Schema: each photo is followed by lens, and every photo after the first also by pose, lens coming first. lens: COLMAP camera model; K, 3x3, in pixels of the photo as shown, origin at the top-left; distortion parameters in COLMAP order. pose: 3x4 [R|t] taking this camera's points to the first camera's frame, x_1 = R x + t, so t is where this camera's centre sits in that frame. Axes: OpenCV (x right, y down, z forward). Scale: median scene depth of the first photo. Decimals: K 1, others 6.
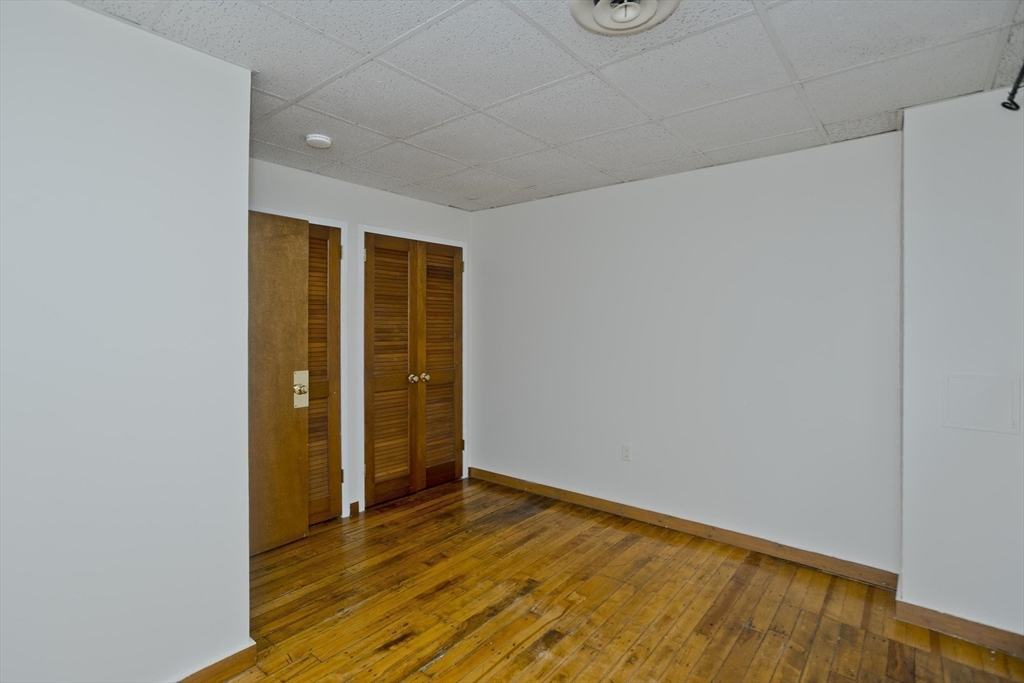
lens RADIAL K [[510.3, 0, 470.1], [0, 510.3, 326.9], [0, 0, 1]] dist [-0.017628, 0.028618]
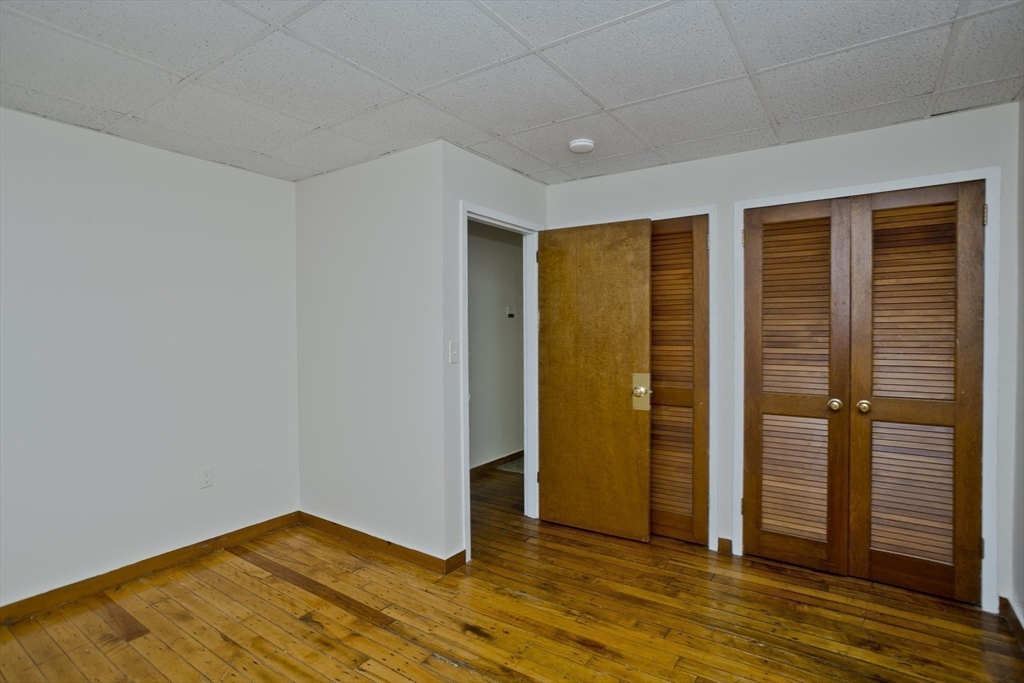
lens RADIAL K [[503.7, 0, 560.8], [0, 503.7, 333.8], [0, 0, 1]] dist [-0.044646, 0.029364]
pose [[0.181405, 0.011639, -0.983340, 0.540971], [0.002763, 0.999920, 0.012344, -0.002503], [0.983405, -0.004956, 0.181359, 0.606757]]
